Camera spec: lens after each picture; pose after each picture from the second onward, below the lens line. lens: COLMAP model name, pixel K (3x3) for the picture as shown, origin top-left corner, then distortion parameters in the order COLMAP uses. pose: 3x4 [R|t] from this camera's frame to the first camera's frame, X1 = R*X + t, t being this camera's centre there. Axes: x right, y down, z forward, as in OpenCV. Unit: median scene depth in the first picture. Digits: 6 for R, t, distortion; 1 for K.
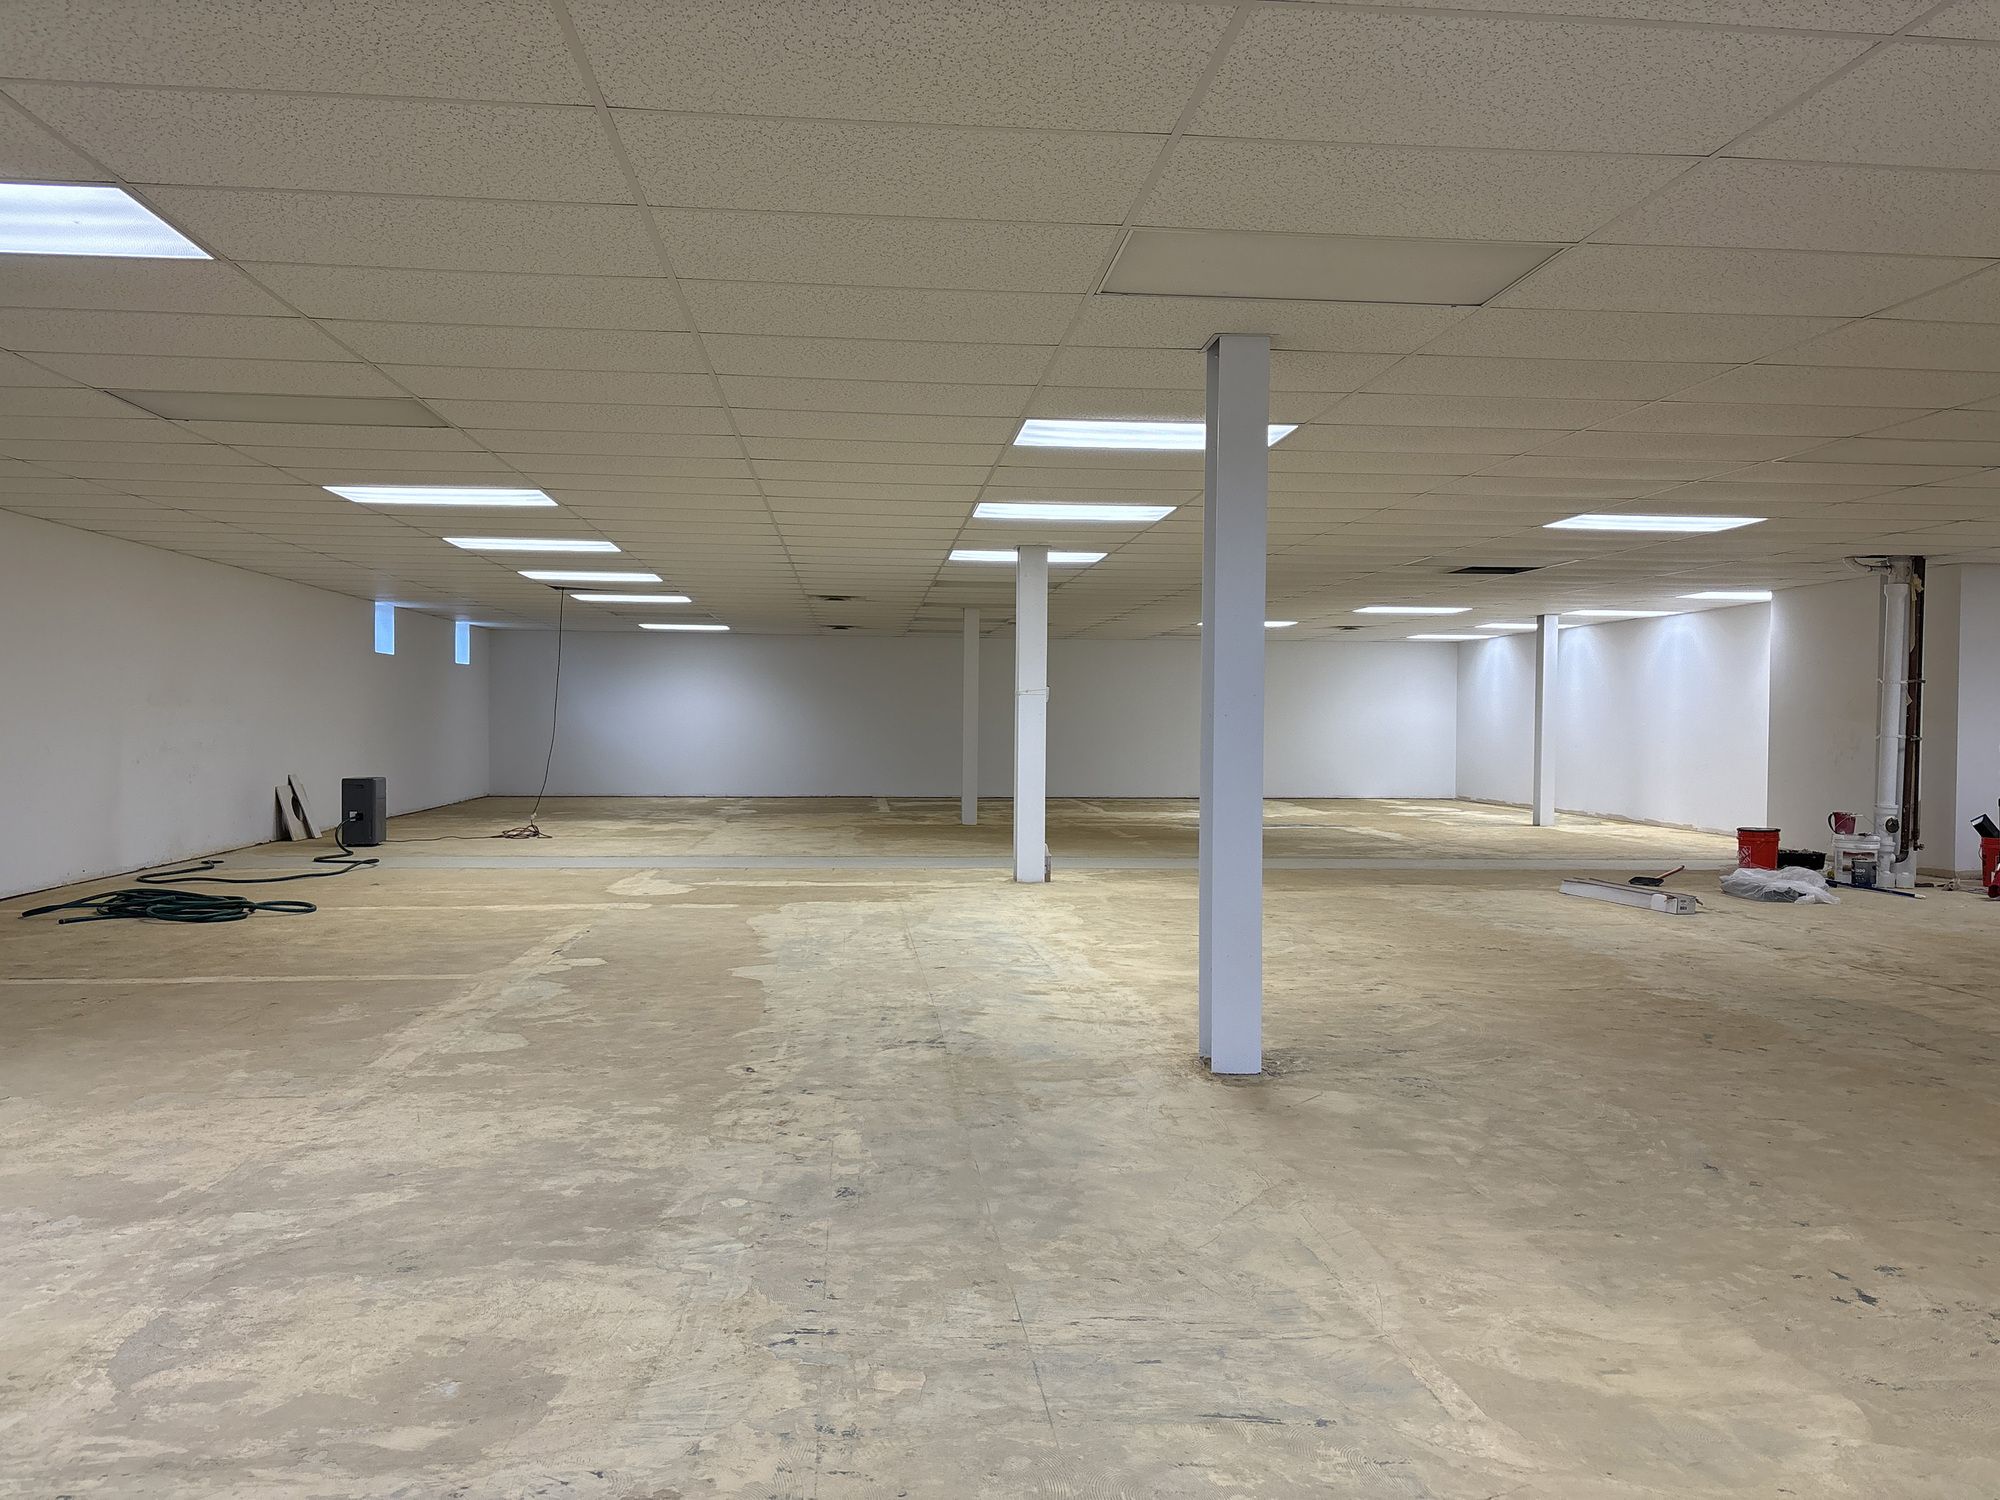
lens RADIAL K [[1486.1, 0, 1000.0], [0, 1486.1, 750.0], [0, 0, 1]] dist [0.002262, -0.000812]
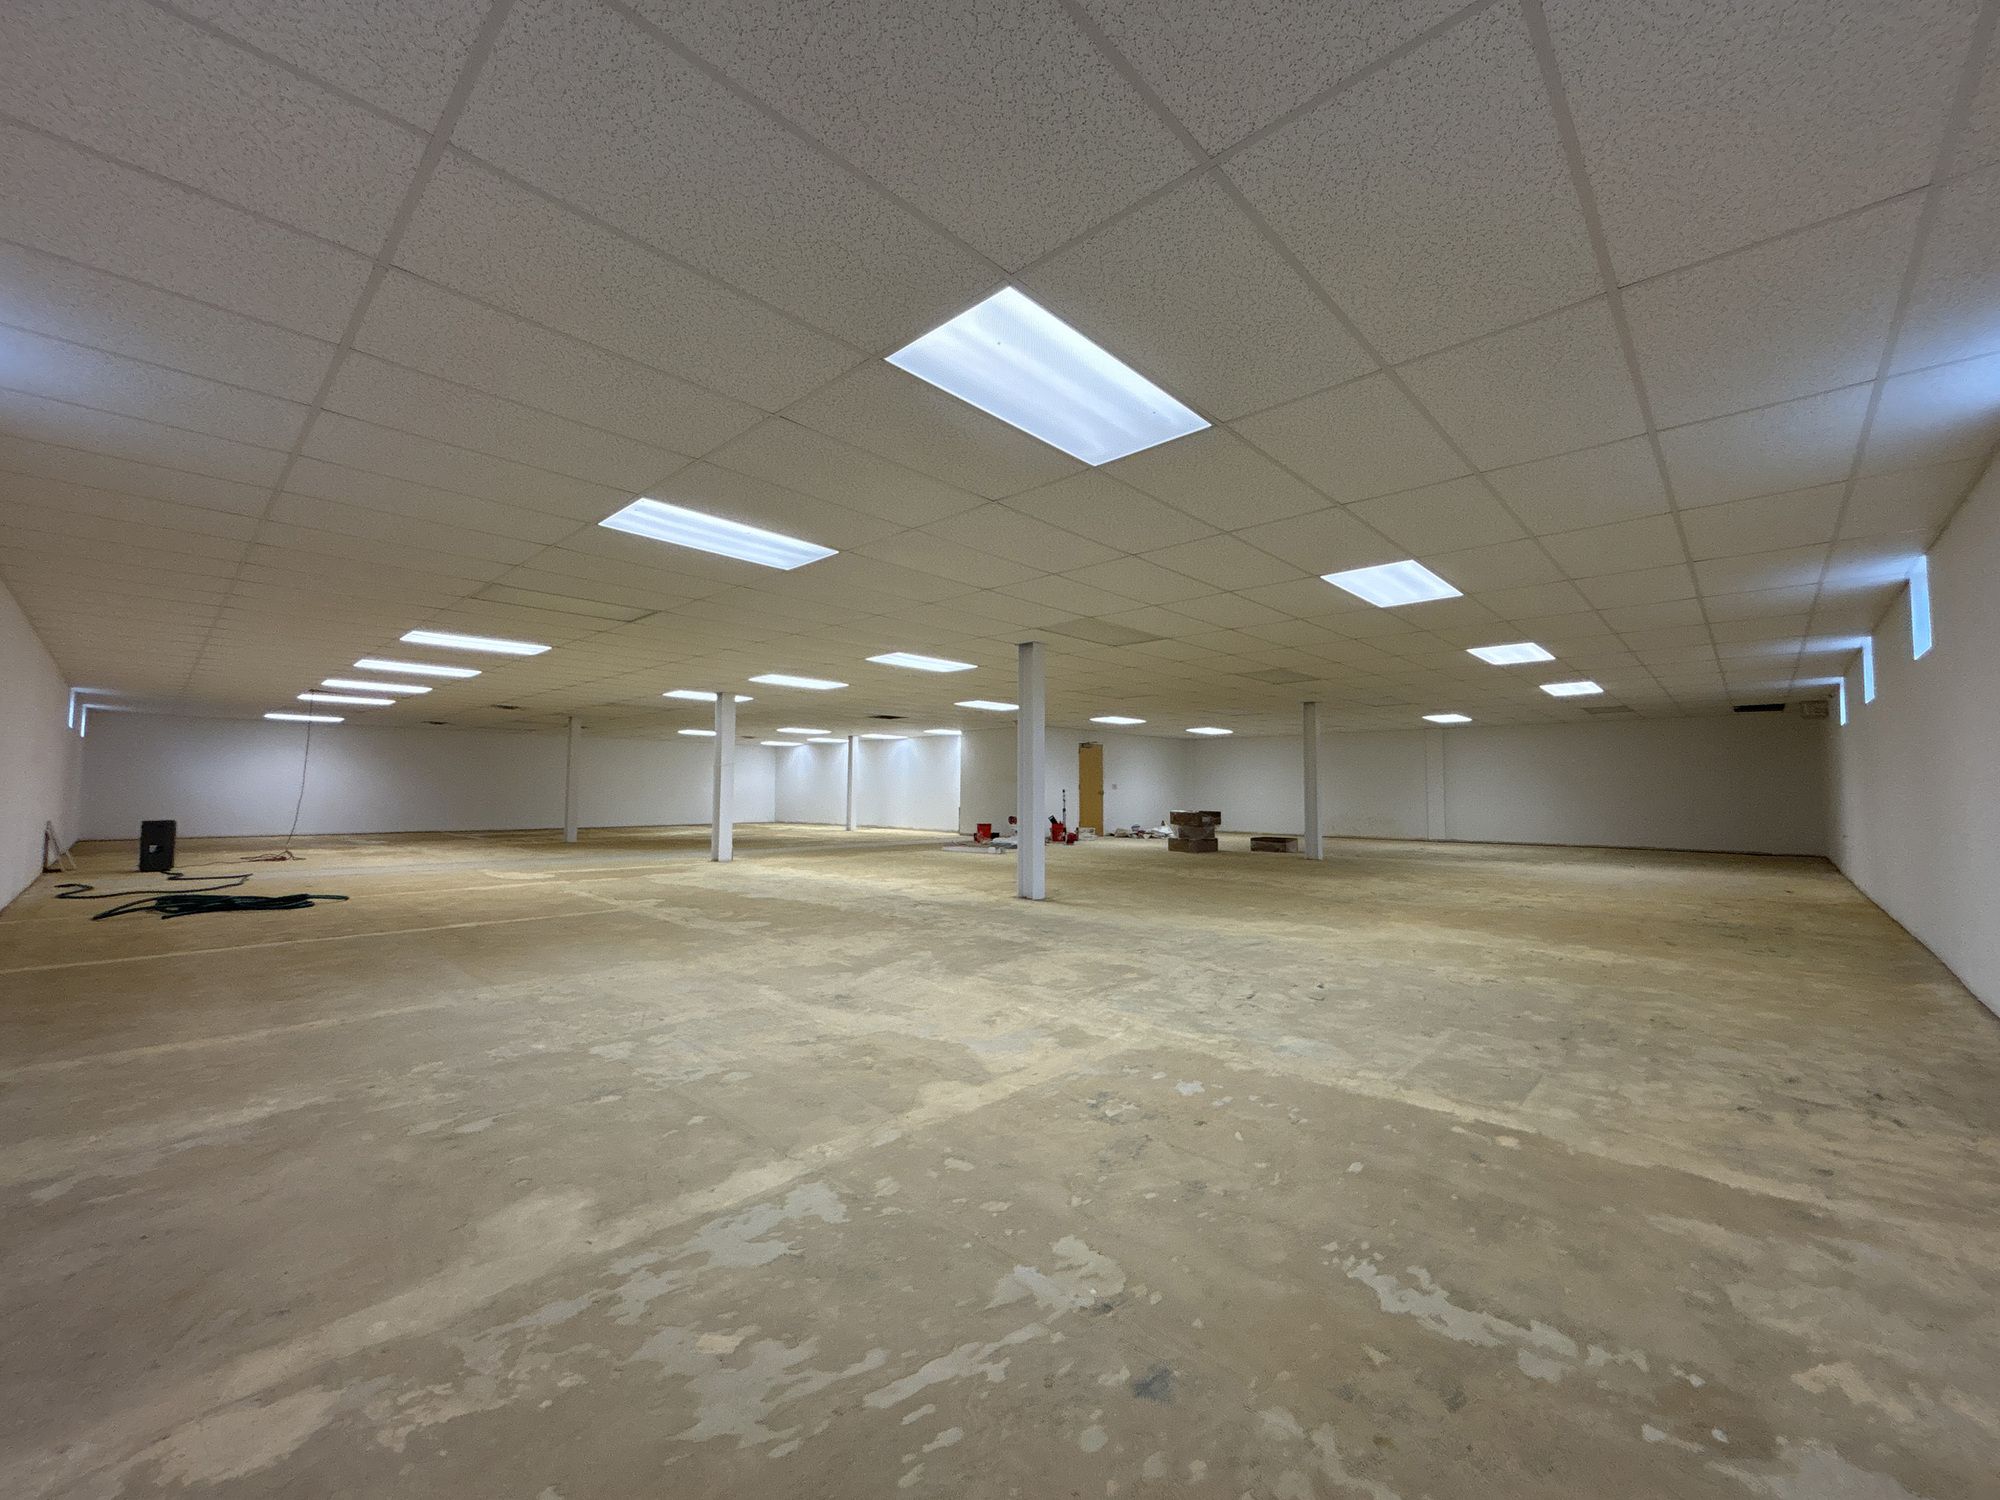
lens RADIAL K [[799.4, 0, 1000.0], [0, 799.4, 750.0], [0, 0, 1]] dist [0.000411, -0.000002]
pose [[0.741890, 0.031519, 0.669781, -0.319869], [0.013993, 0.997949, -0.062462, 0.009821], [-0.670376, 0.055713, 0.739927, -0.038363]]
